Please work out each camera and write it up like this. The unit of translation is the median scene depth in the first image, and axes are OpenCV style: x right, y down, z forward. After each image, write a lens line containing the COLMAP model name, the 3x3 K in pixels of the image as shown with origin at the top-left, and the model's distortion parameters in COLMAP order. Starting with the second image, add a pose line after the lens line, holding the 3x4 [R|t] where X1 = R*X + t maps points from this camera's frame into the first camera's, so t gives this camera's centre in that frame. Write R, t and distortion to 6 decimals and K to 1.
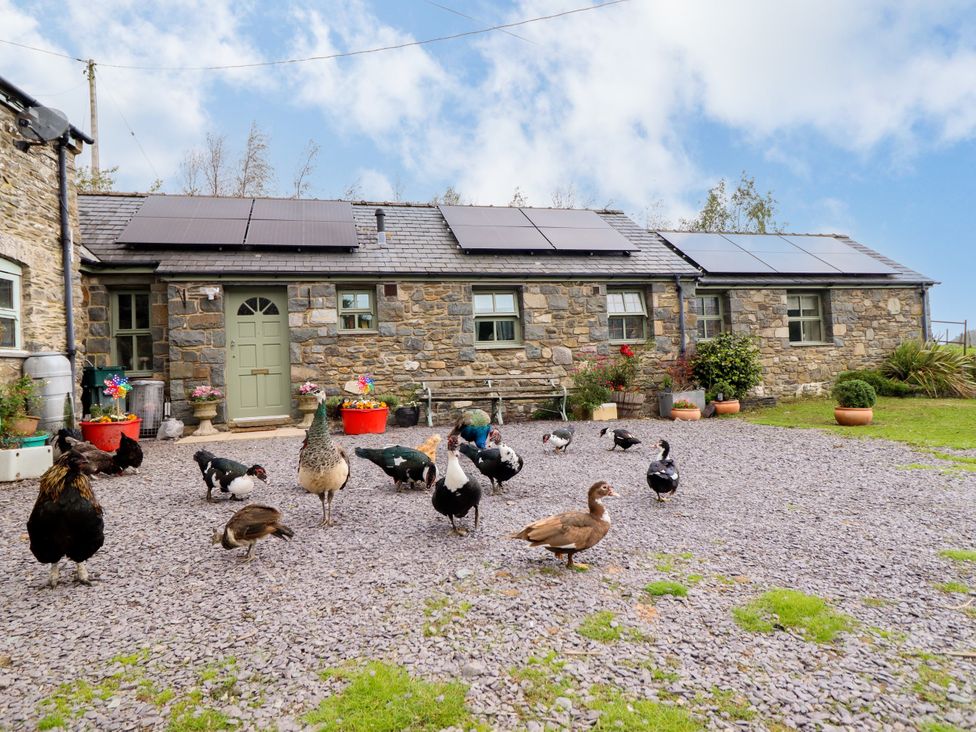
lens RADIAL K [[503.9, 0, 492.8], [0, 503.9, 347.6], [0, 0, 1]] dist [0.001024, -0.013529]
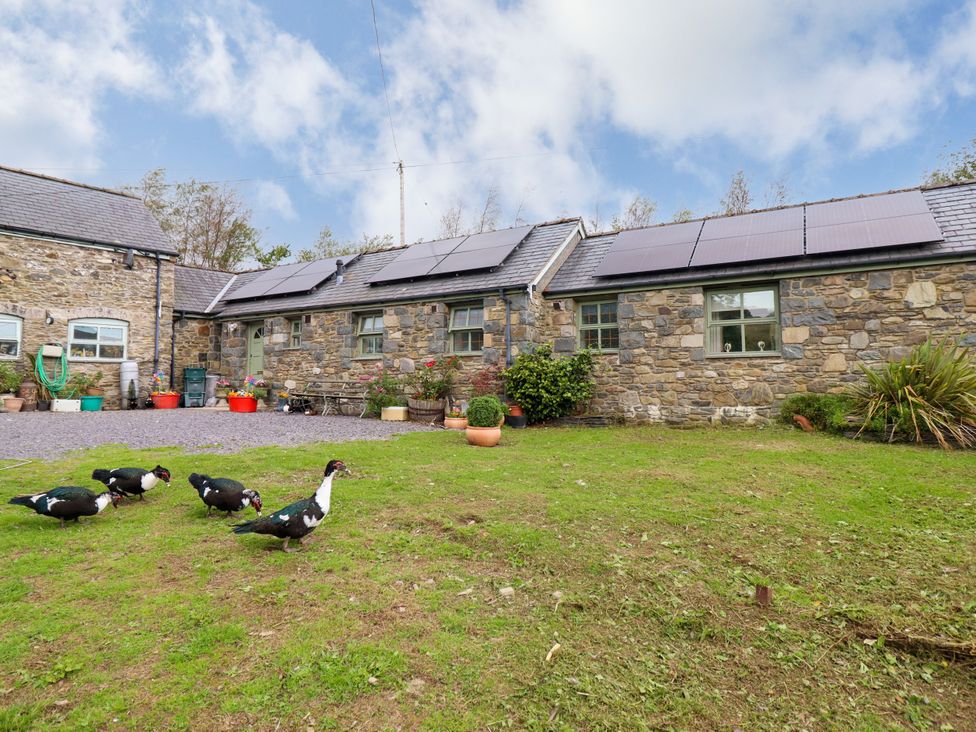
lens RADIAL K [[503.9, 0, 492.8], [0, 503.9, 347.6], [0, 0, 1]] dist [0.001024, -0.013529]
pose [[0.755279, -0.006843, -0.655368, 1.010389], [0.003048, 0.999971, -0.006929, -0.016991], [0.655397, 0.003236, 0.755278, 0.217279]]
